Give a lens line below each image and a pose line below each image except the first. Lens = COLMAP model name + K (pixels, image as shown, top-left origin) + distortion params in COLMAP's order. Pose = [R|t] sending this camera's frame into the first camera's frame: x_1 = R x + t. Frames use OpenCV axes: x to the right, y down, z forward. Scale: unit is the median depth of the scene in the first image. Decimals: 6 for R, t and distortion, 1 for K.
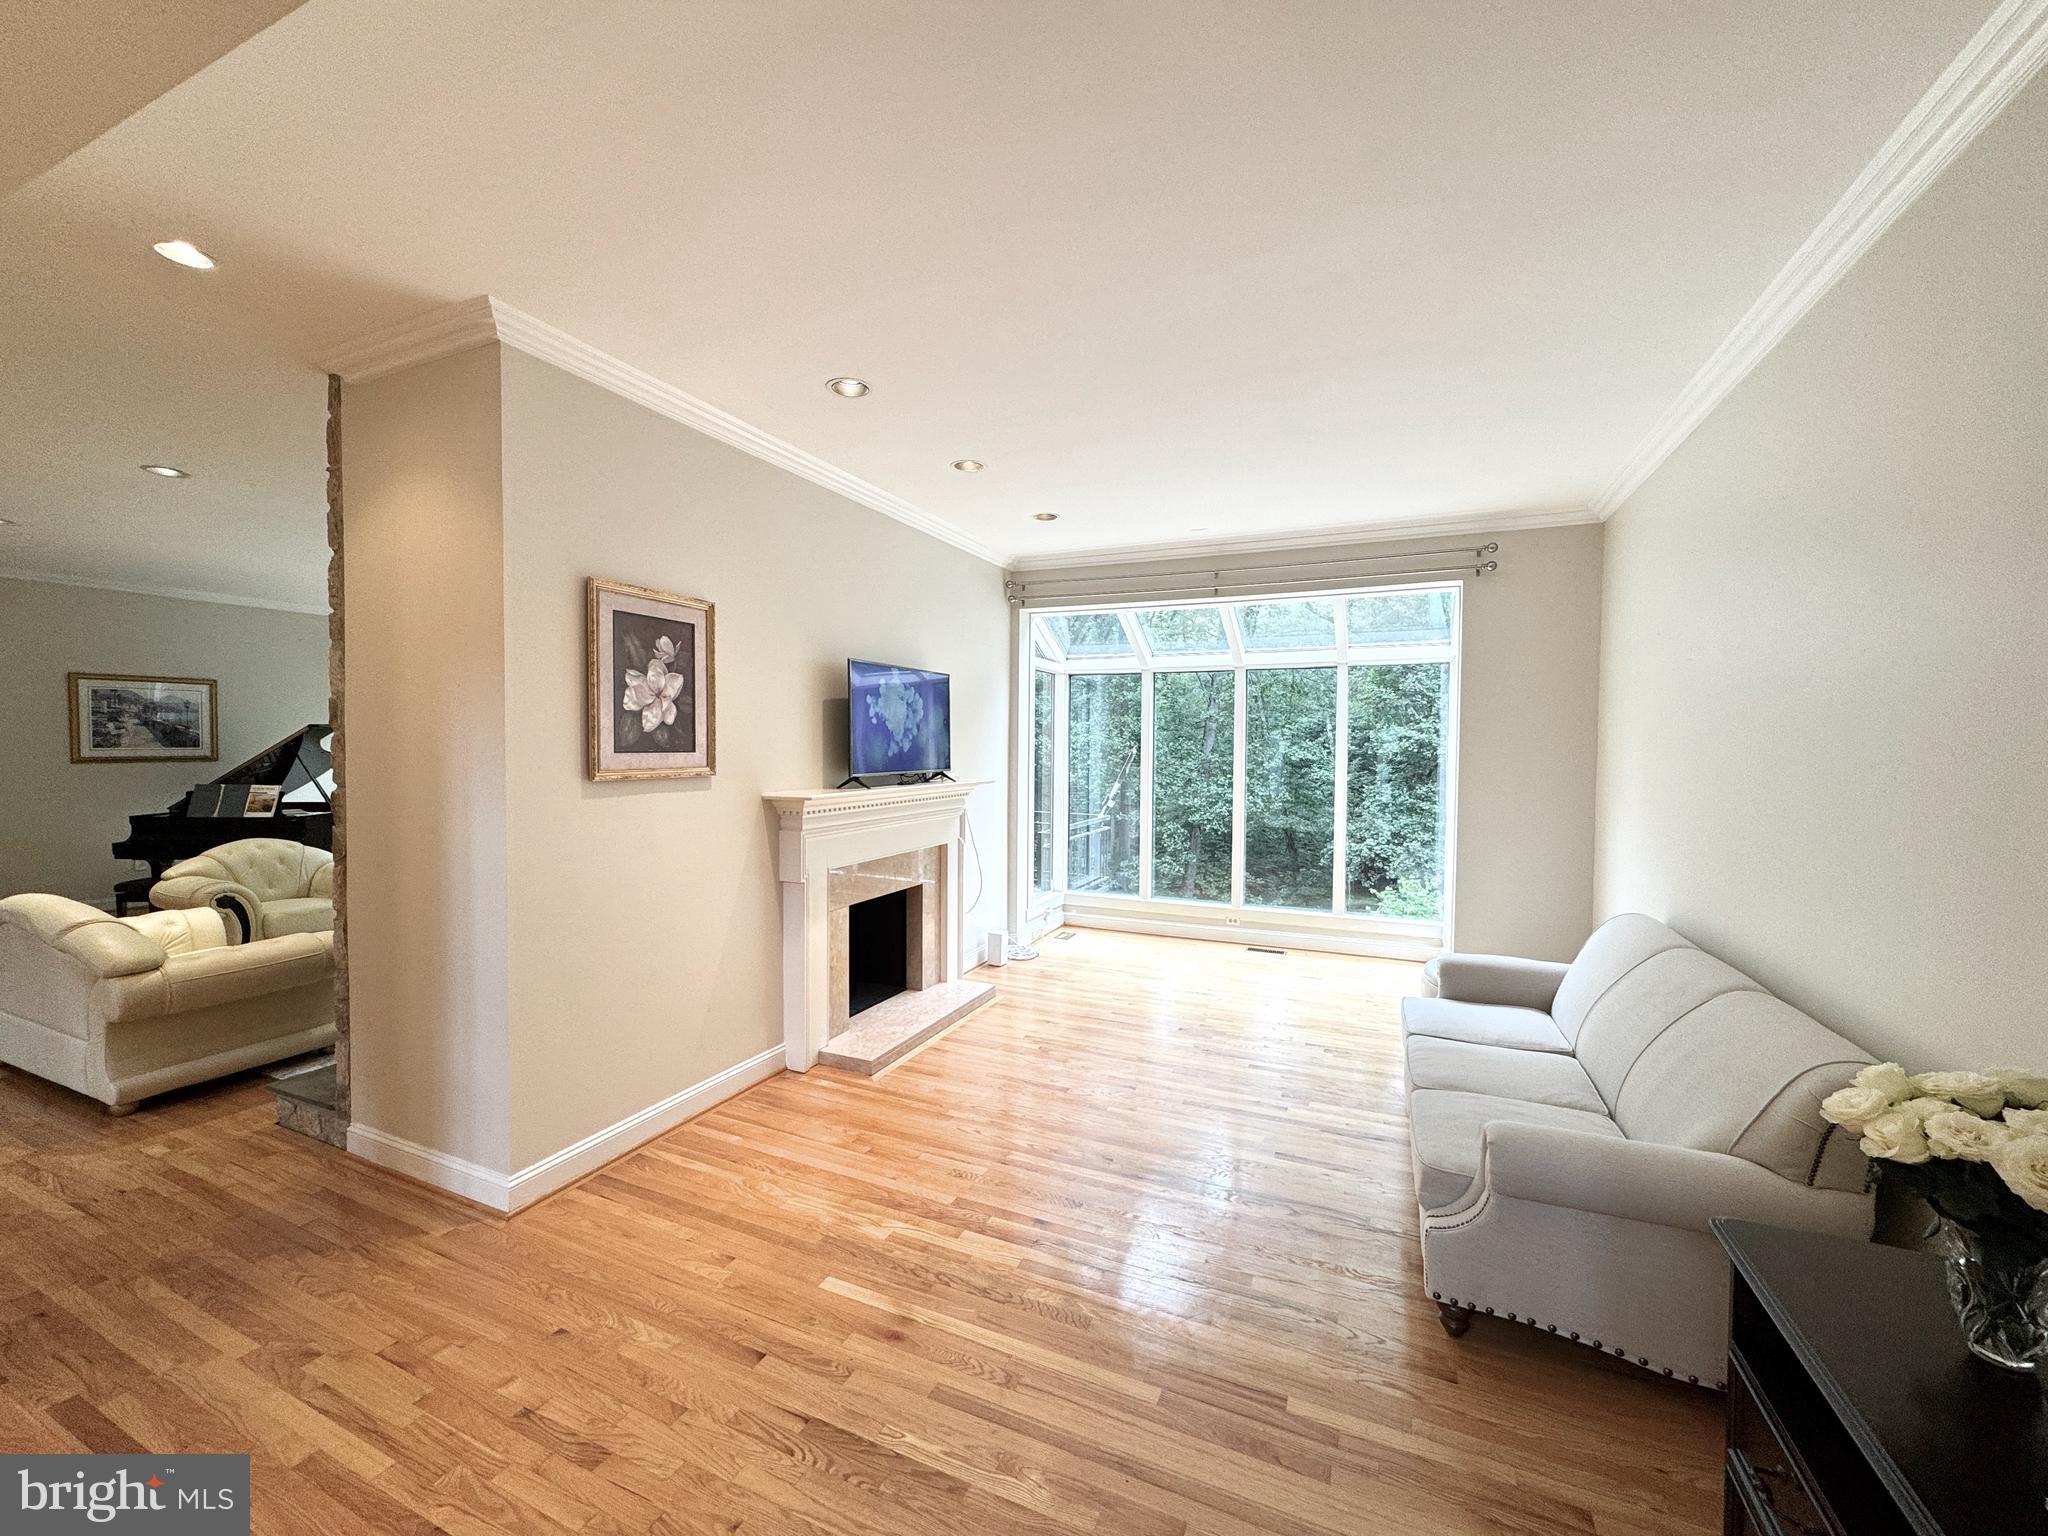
lens RADIAL K [[817.6, 0, 1019.6], [0, 817.6, 766.0], [0, 0, 1]] dist [-0.001970, -0.000024]
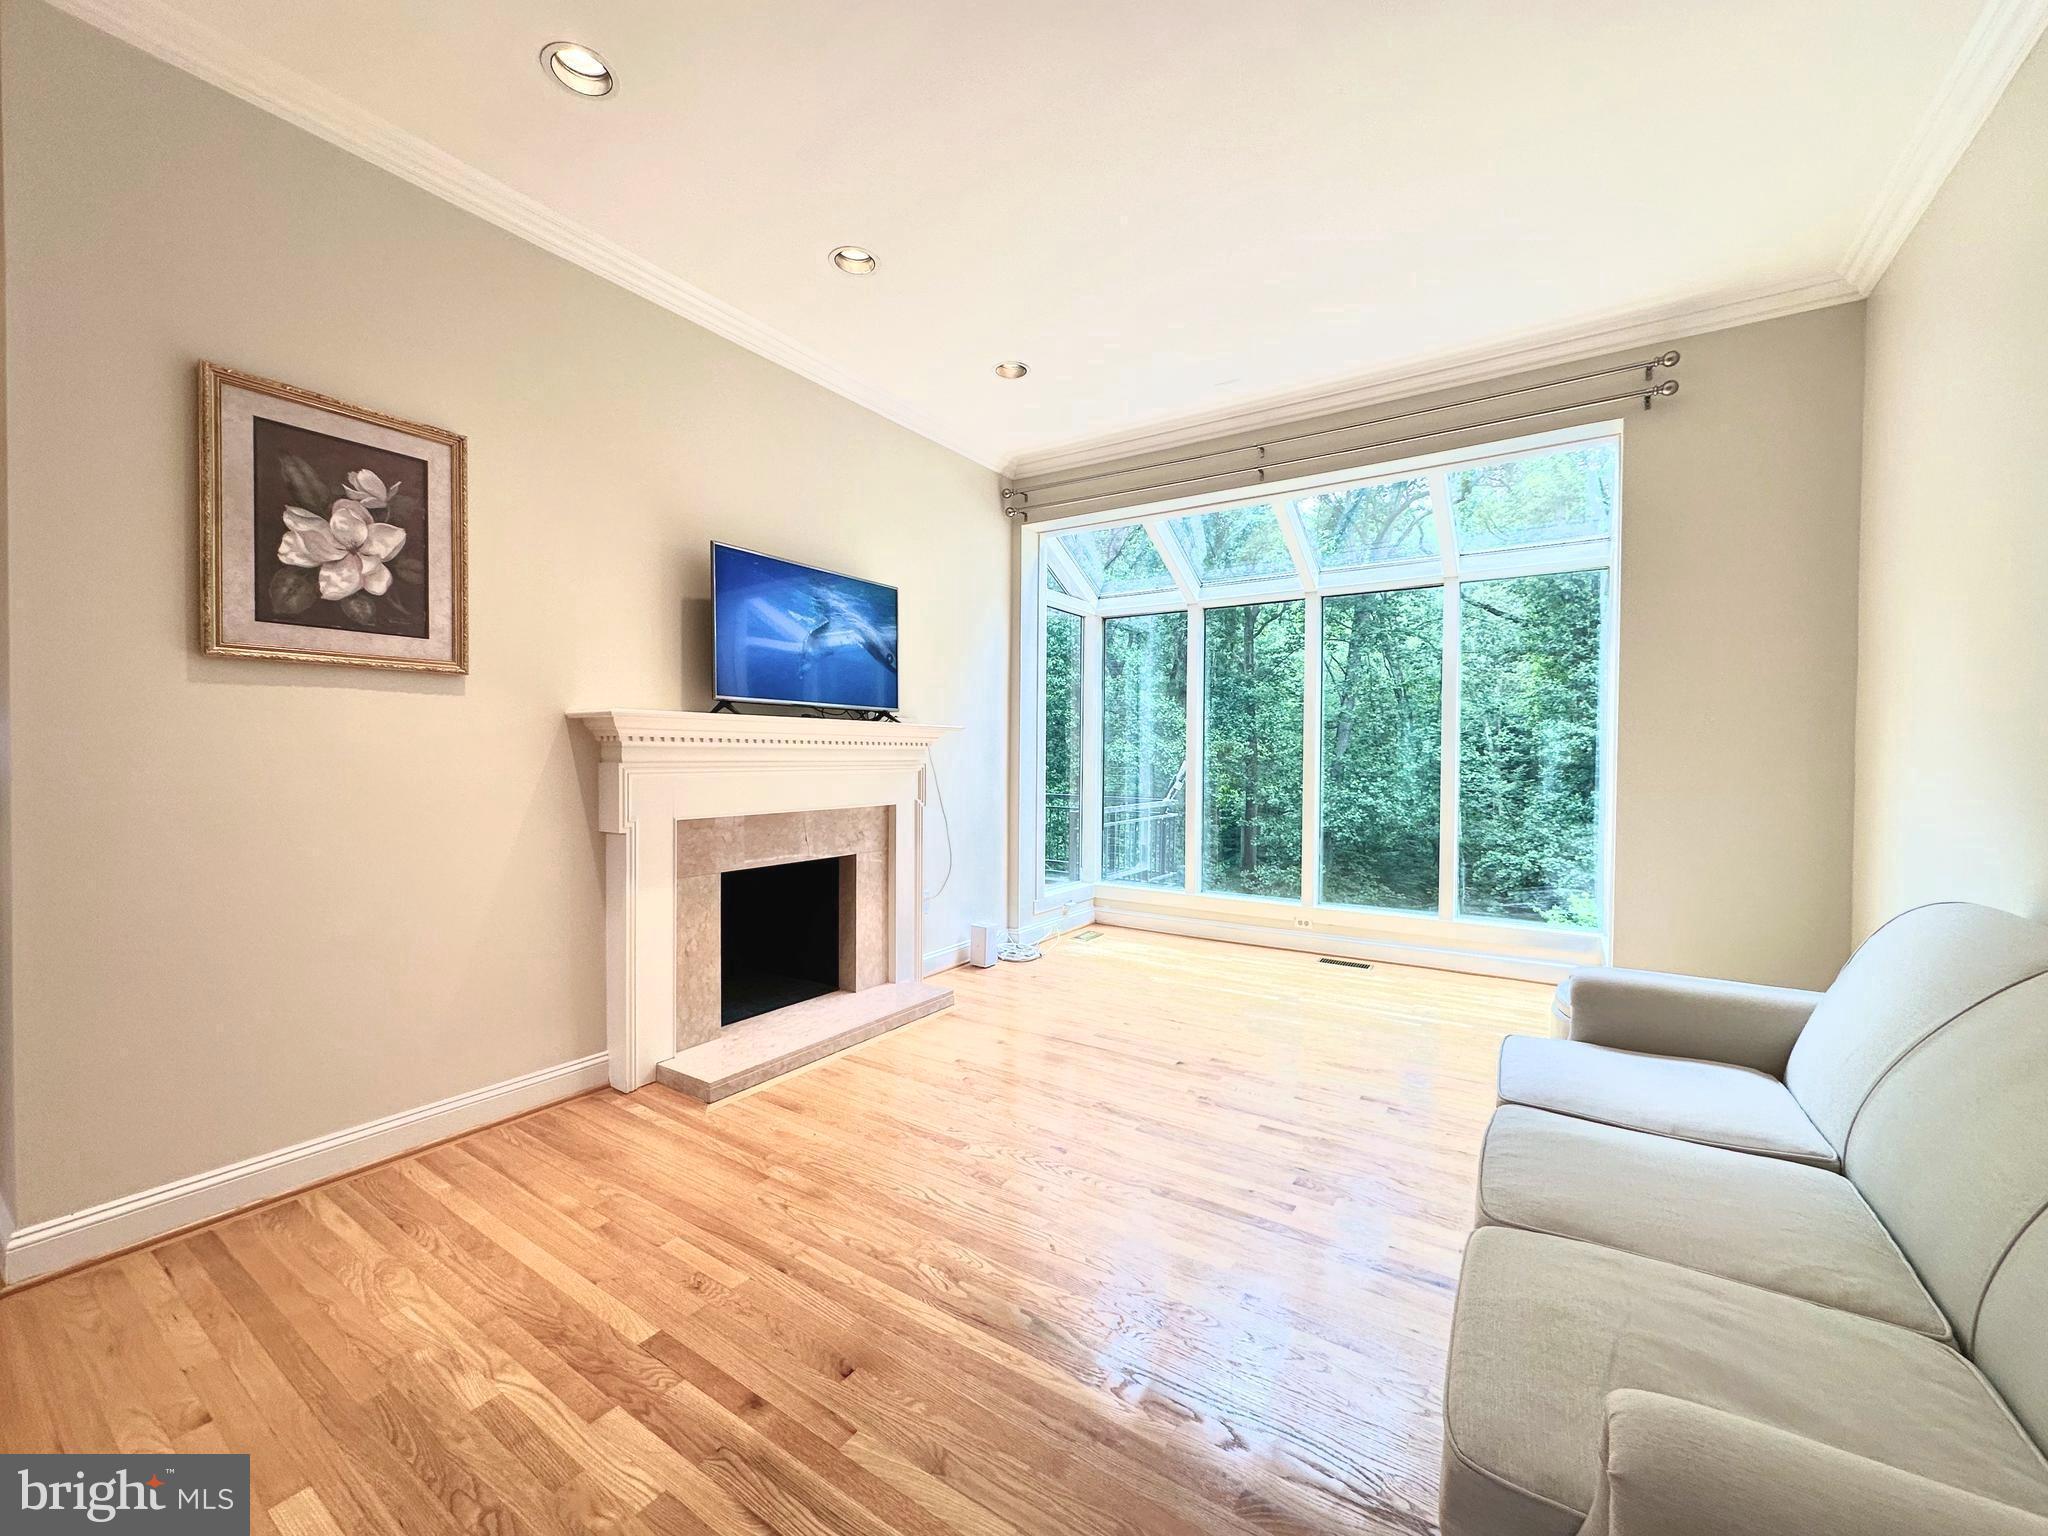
lens RADIAL K [[816.0, 0, 1021.6], [0, 816.0, 764.3], [0, 0, 1]] dist [-0.001448, -0.000147]
pose [[0.986783, 0.001480, -0.162038, 0.194745], [-0.004167, 0.999859, -0.016248, 0.085262], [0.161992, 0.016708, 0.986651, 0.312584]]
